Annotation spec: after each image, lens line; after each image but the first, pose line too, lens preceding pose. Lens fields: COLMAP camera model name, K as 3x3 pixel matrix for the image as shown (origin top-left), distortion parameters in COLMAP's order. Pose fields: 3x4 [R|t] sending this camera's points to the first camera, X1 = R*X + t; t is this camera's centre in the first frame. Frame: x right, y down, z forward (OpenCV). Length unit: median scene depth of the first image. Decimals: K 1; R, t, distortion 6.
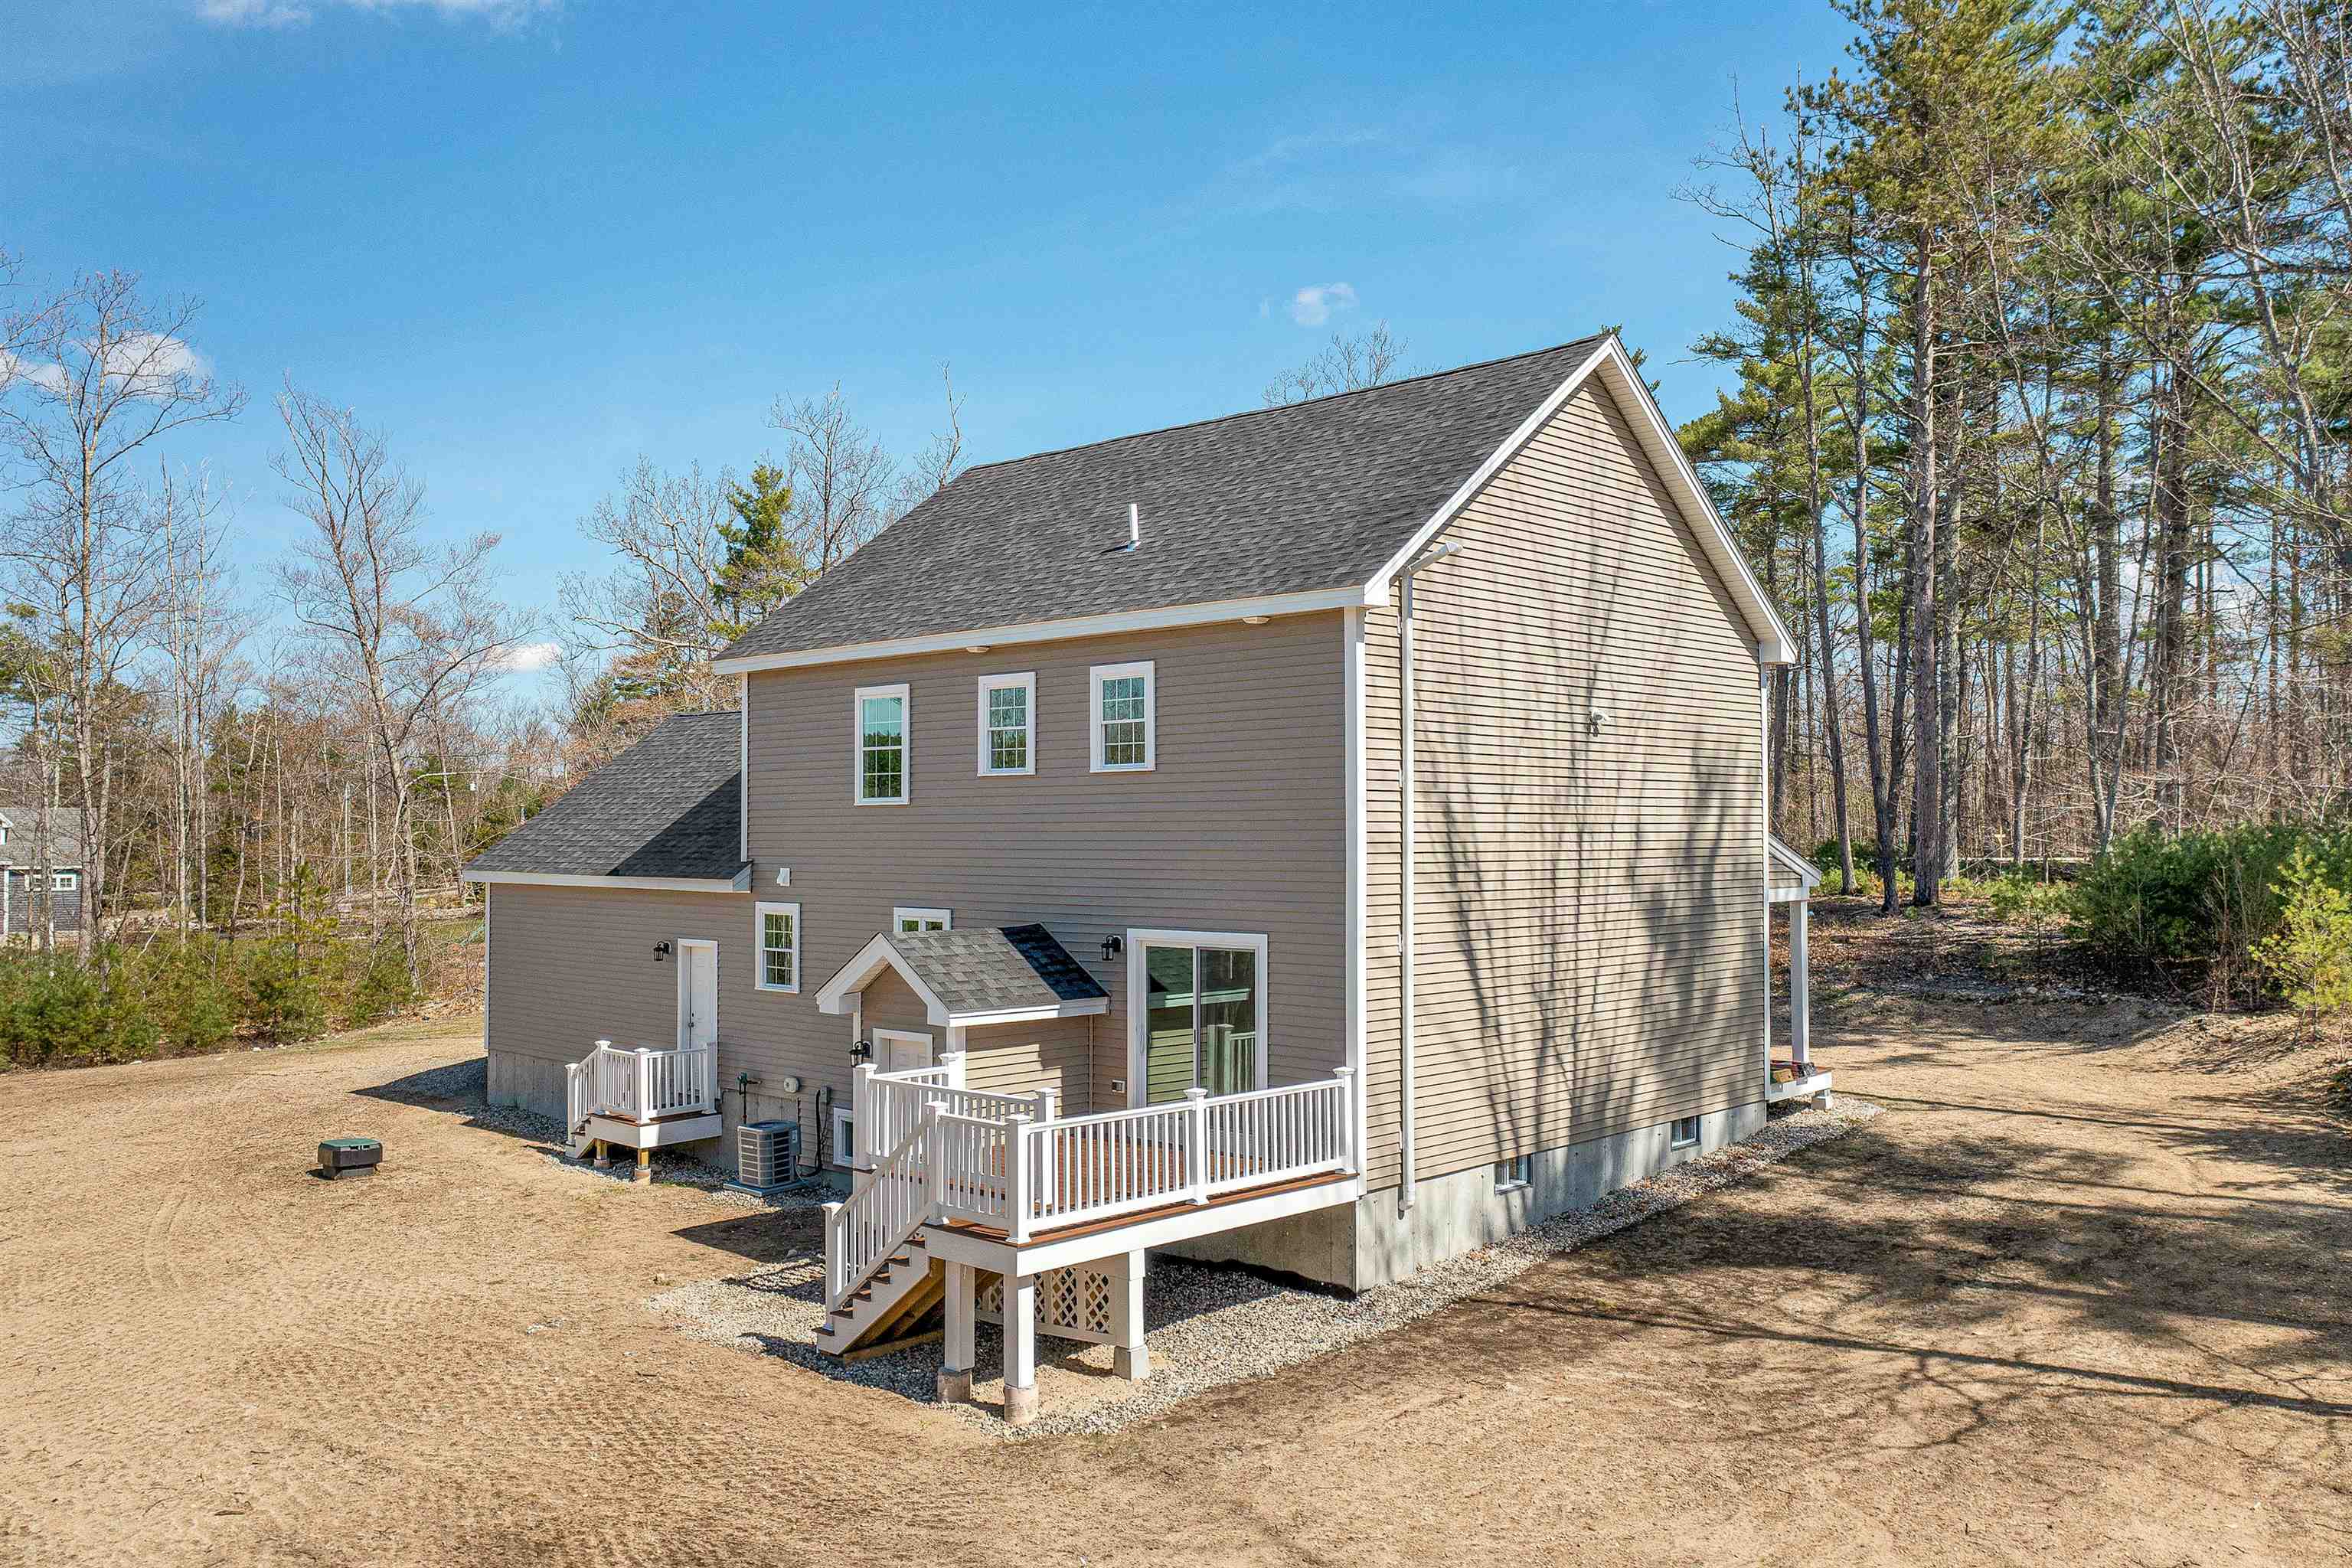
lens RADIAL K [[1863.5, 0, 1176.0], [0, 1863.5, 784.0], [0, 0, 1]] dist [0.001035, -0.001642]
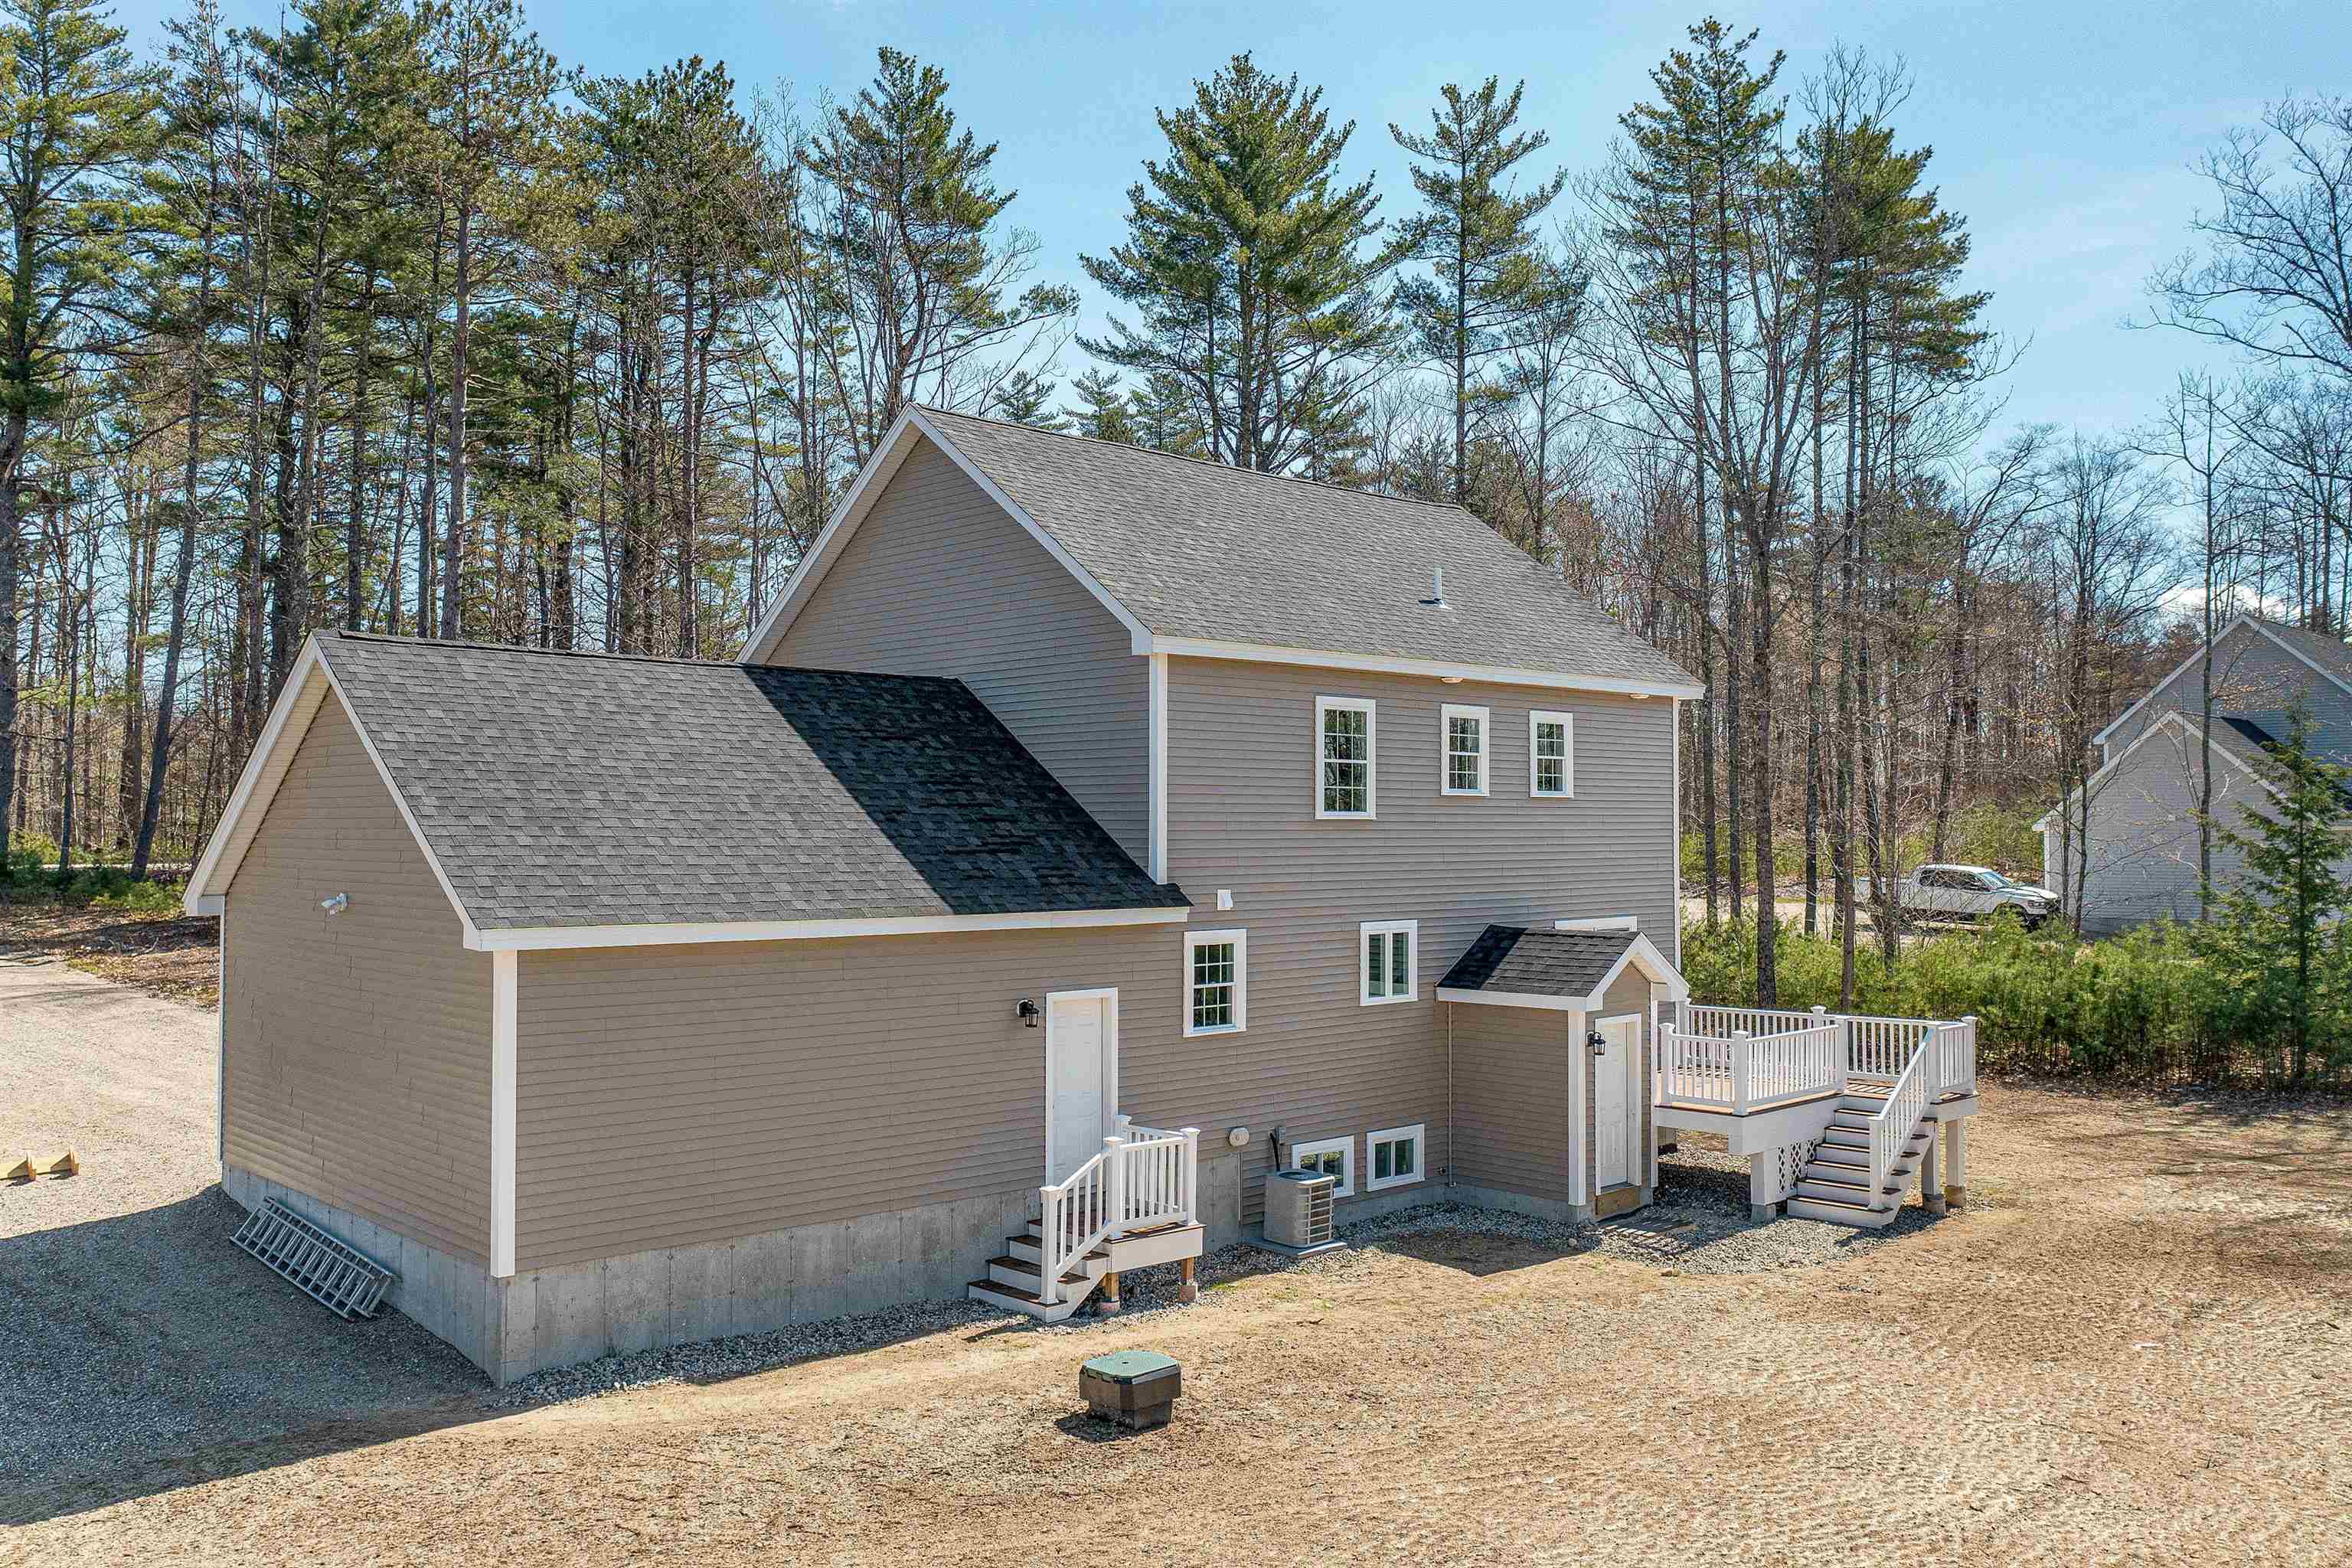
lens RADIAL K [[1891.2, 0, 1176.0], [0, 1891.2, 784.0], [0, 0, 1]] dist [-0.013333, -0.000800]
pose [[0.055420, 0.024931, 0.998152, -1.217463], [-0.028407, 0.999323, -0.023383, 0.019698], [-0.998059, -0.027058, 0.056090, 1.093482]]
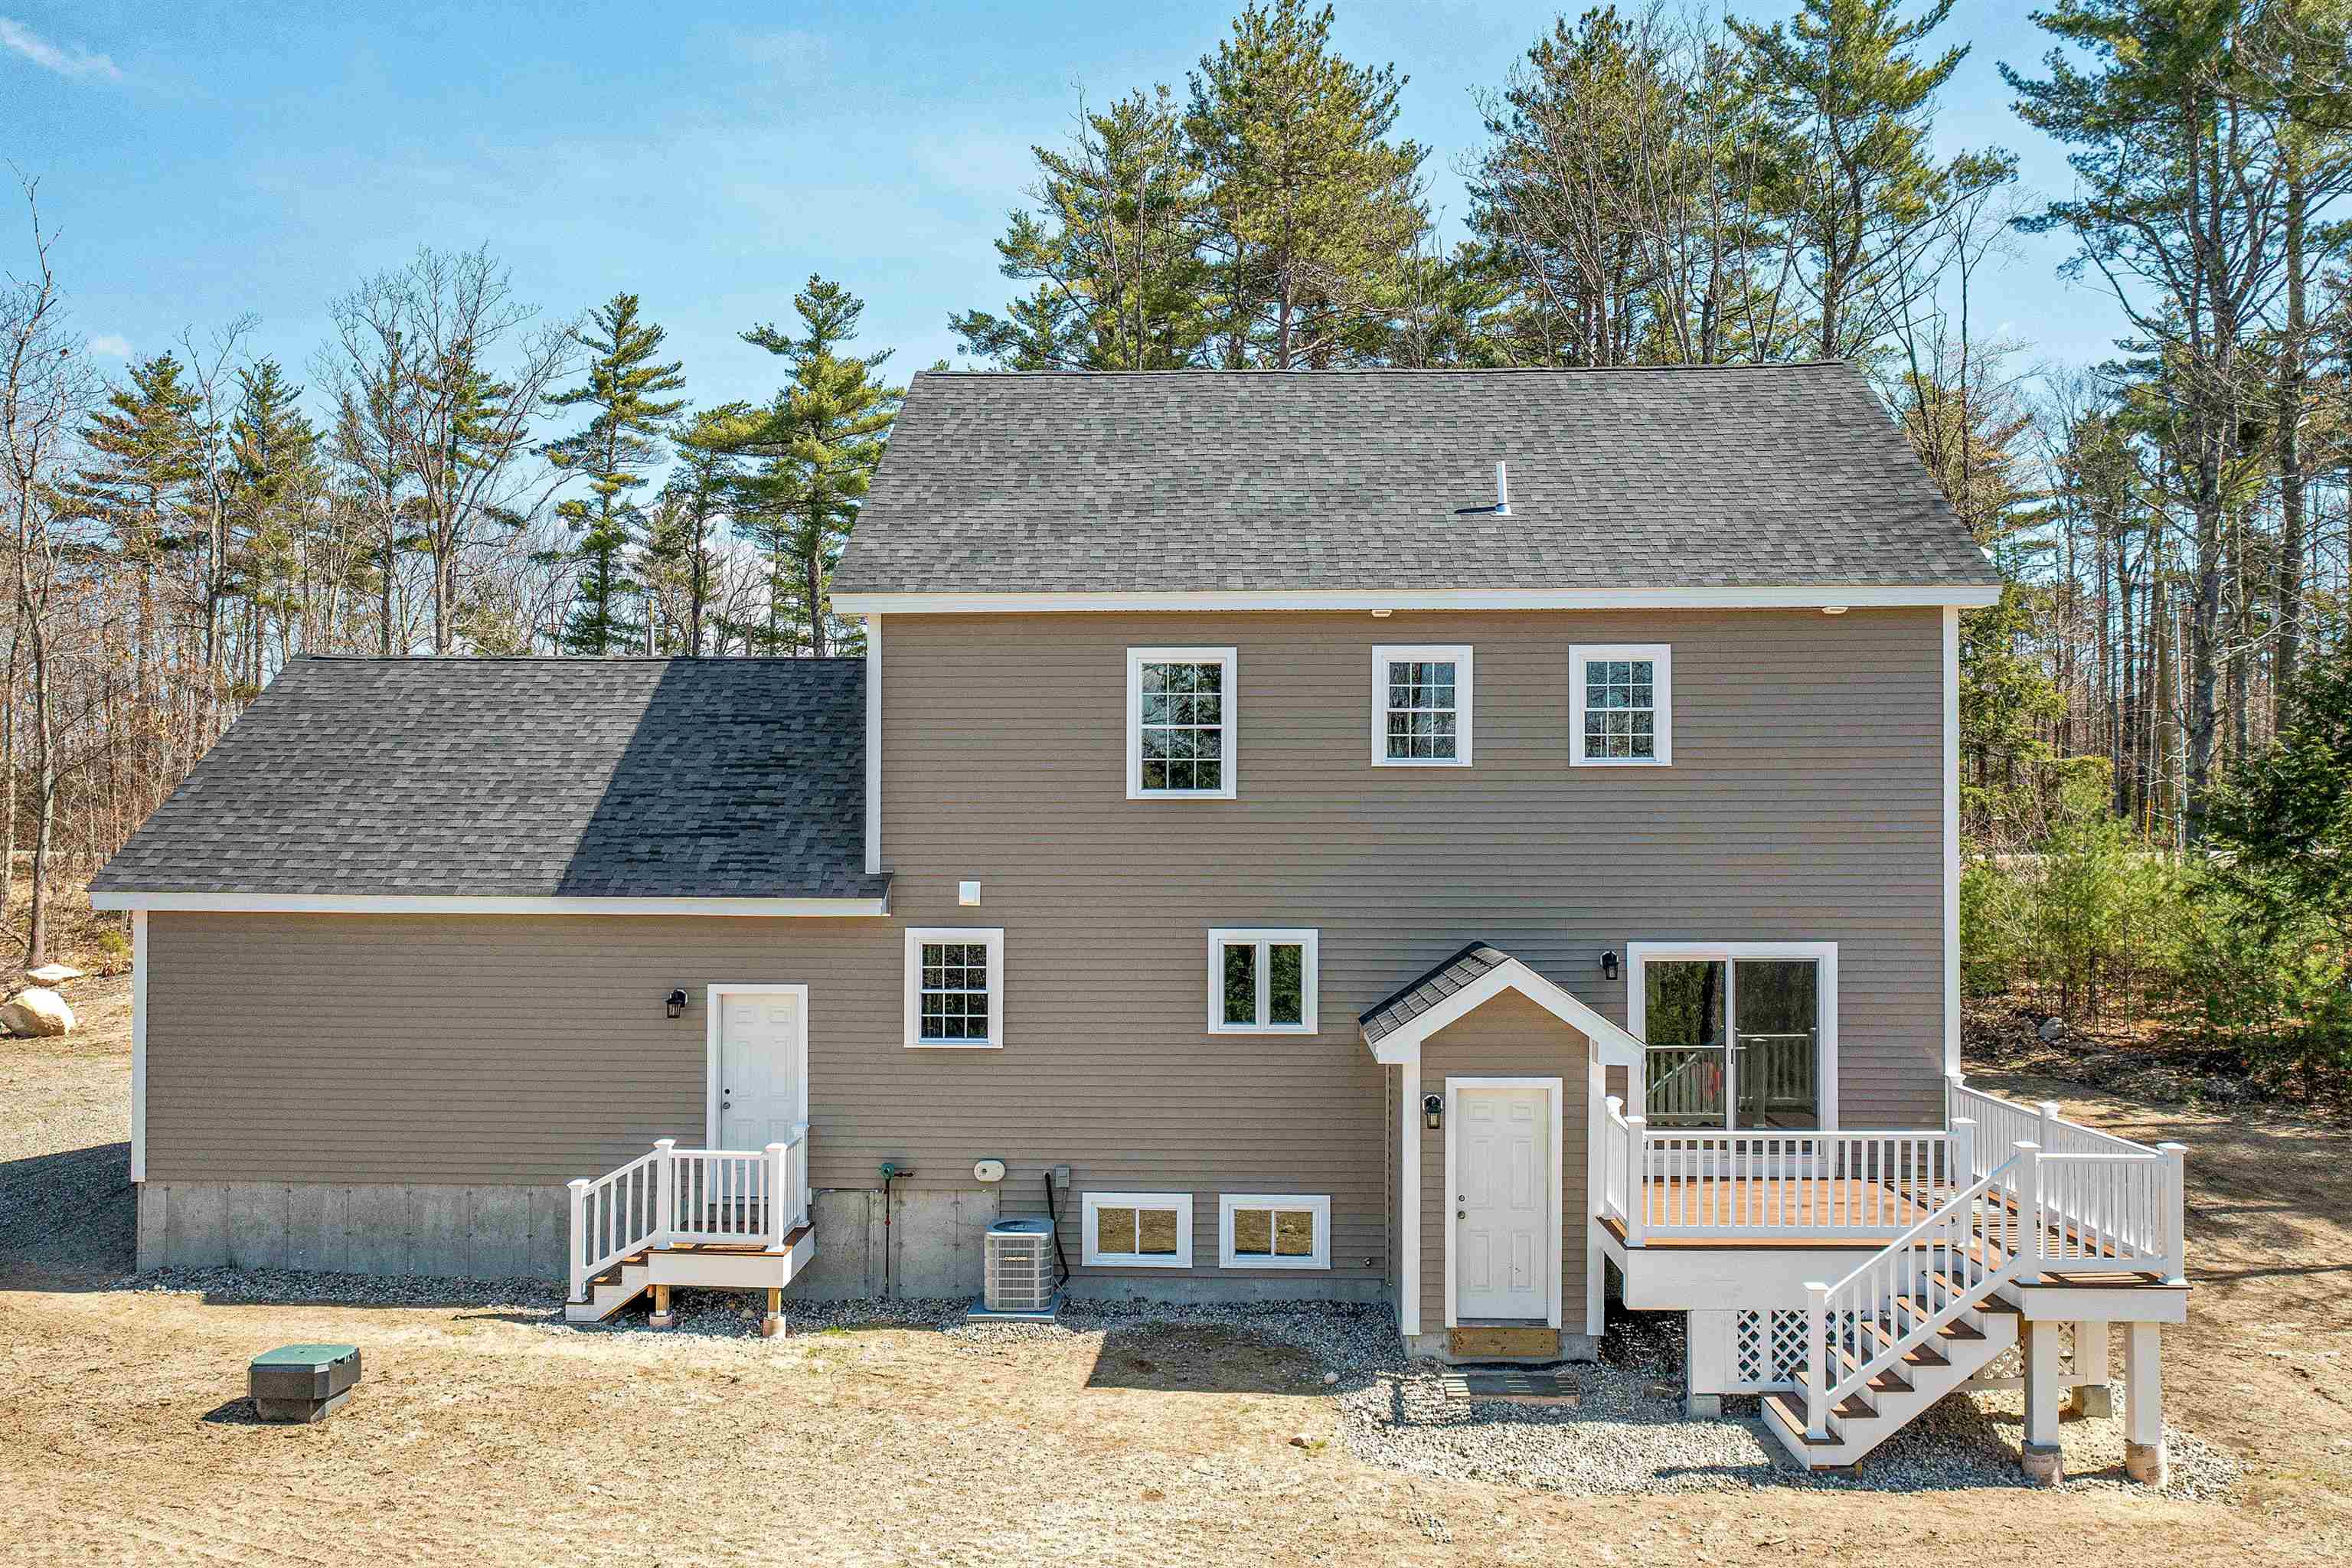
lens RADIAL K [[1891.2, 0, 1176.0], [0, 1891.2, 784.0], [0, 0, 1]] dist [-0.013333, -0.000800]
pose [[0.759612, 0.020835, 0.650043, -0.716629], [-0.019520, 0.999767, -0.009234, 0.013310], [-0.650083, -0.005675, 0.759842, 0.419844]]
